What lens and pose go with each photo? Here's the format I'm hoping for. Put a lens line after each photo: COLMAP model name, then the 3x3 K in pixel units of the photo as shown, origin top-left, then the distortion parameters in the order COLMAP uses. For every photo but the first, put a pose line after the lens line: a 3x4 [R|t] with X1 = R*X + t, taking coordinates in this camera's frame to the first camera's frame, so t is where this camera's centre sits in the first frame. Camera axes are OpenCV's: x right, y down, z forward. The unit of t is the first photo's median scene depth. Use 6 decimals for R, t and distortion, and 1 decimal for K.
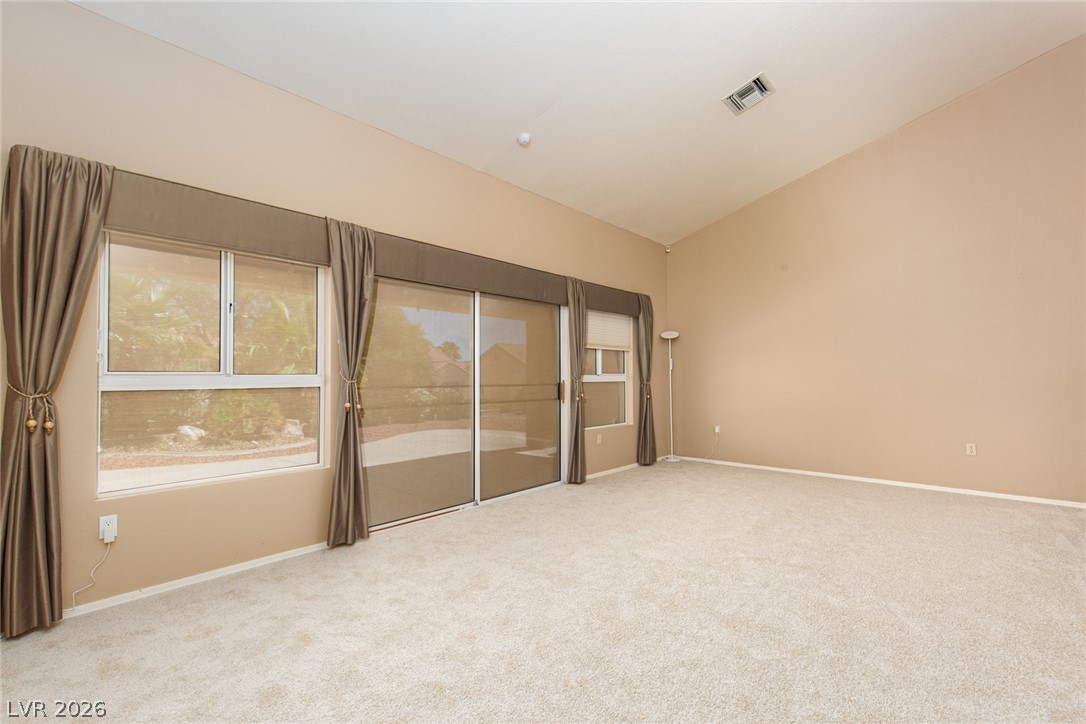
lens RADIAL K [[489.6, 0, 544.5], [0, 489.6, 367.6], [0, 0, 1]] dist [0.010415, -0.000823]
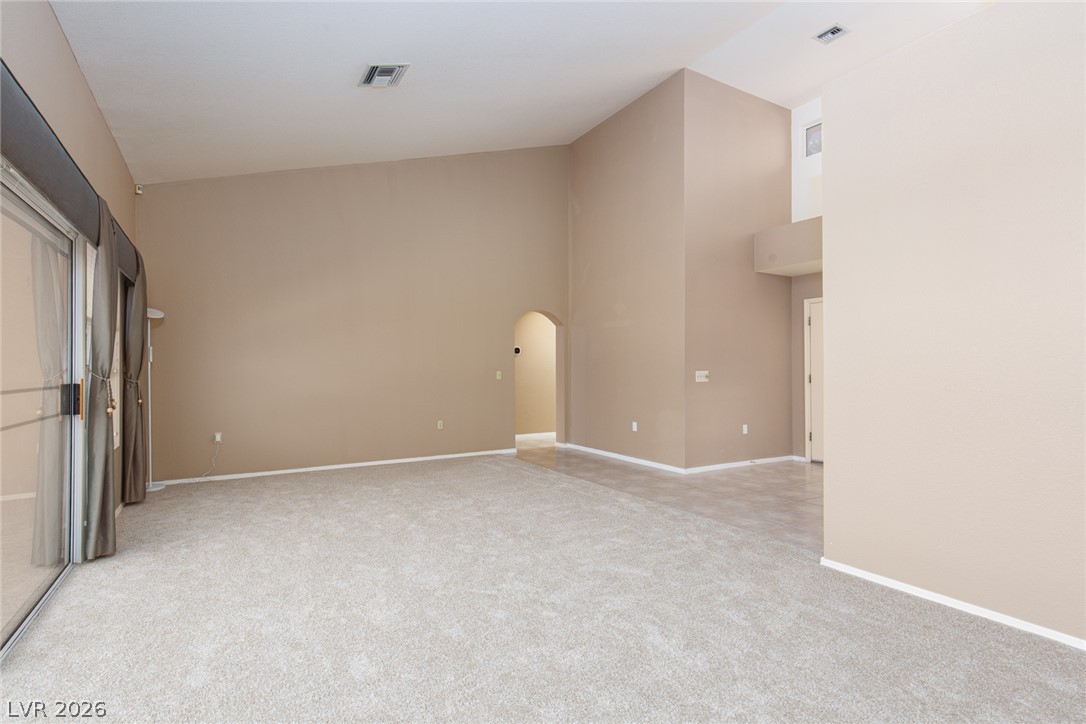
lens RADIAL K [[489.6, 0, 544.5], [0, 489.6, 367.6], [0, 0, 1]] dist [0.010415, -0.000823]
pose [[0.343787, 0.000127, 0.939048, -0.303131], [-0.011556, 0.999925, 0.004095, 0.003004], [-0.938977, -0.012259, 0.343762, 0.309241]]
